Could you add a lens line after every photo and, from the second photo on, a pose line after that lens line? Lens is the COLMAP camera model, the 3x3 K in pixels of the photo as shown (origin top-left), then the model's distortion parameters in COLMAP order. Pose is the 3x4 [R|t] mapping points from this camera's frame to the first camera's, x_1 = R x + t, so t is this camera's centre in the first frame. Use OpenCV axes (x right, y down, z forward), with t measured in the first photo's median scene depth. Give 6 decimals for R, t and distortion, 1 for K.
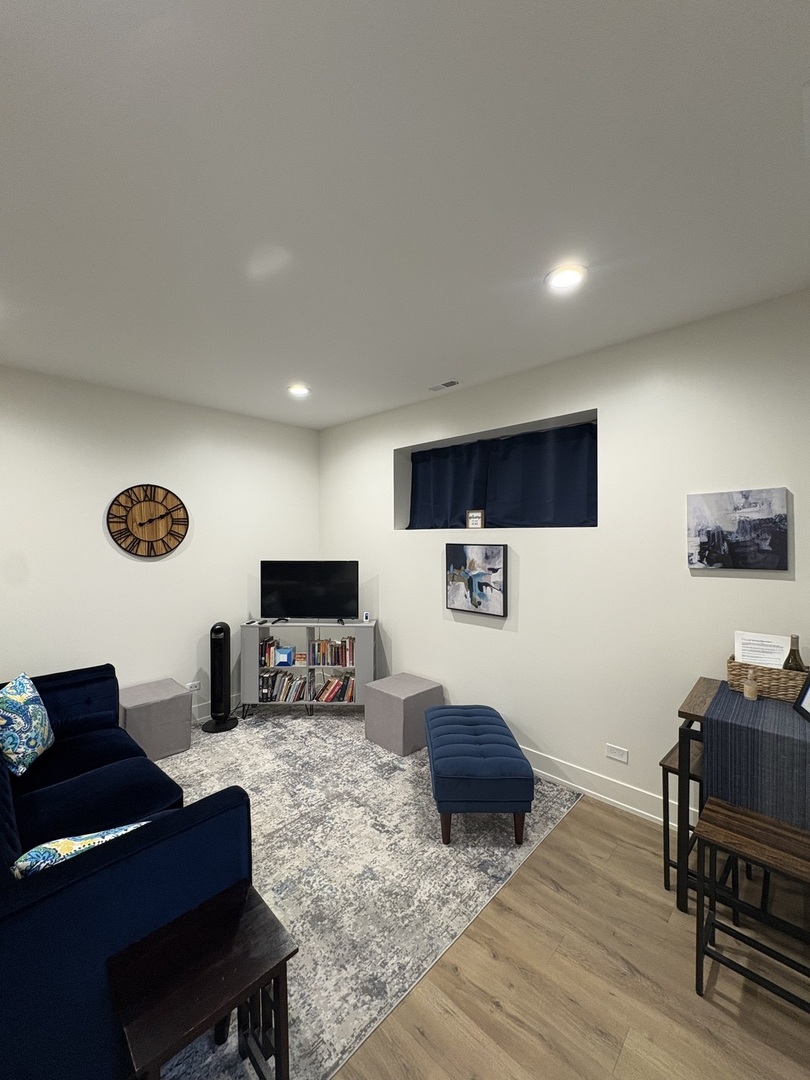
lens RADIAL K [[430.6, 0, 404.2], [0, 430.6, 538.3], [0, 0, 1]] dist [-0.000330, 0.000213]
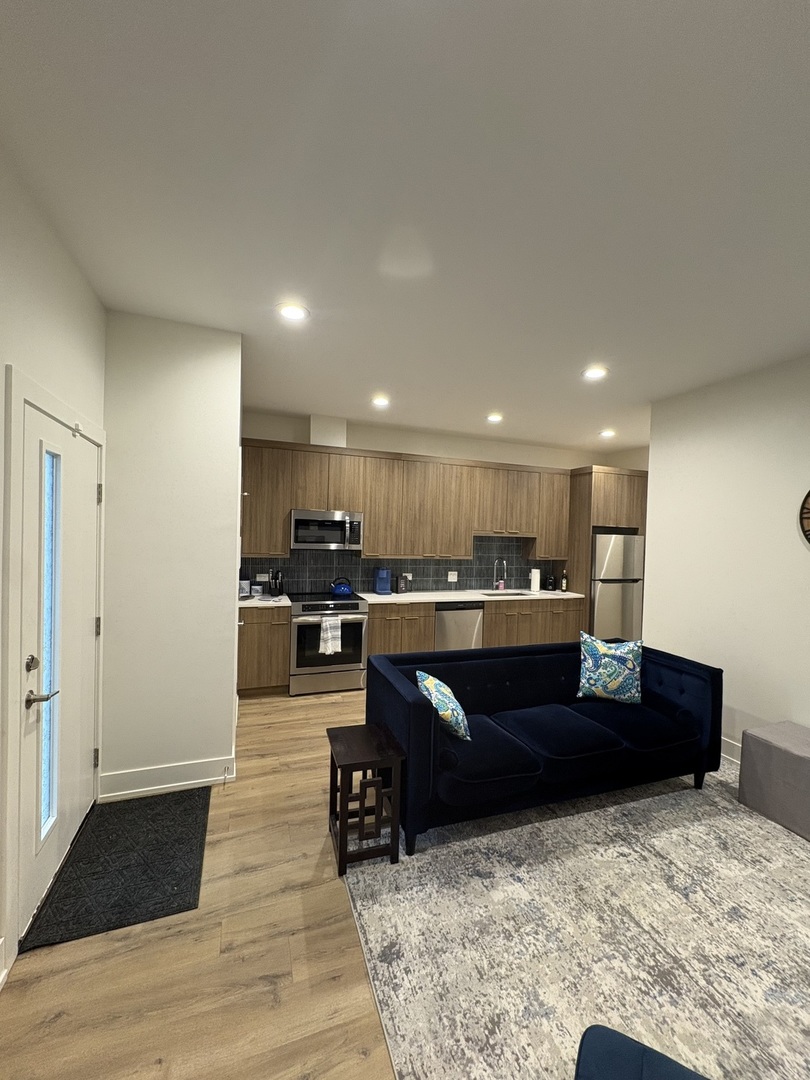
lens RADIAL K [[430.6, 0, 400.1], [0, 430.6, 534.4], [0, 0, 1]] dist [-0.000330, 0.000213]
pose [[-0.453414, -0.008403, -0.891261, 0.741261], [-0.035776, 0.999321, 0.008778, 0.025662], [0.890582, 0.035865, -0.453406, 1.266104]]
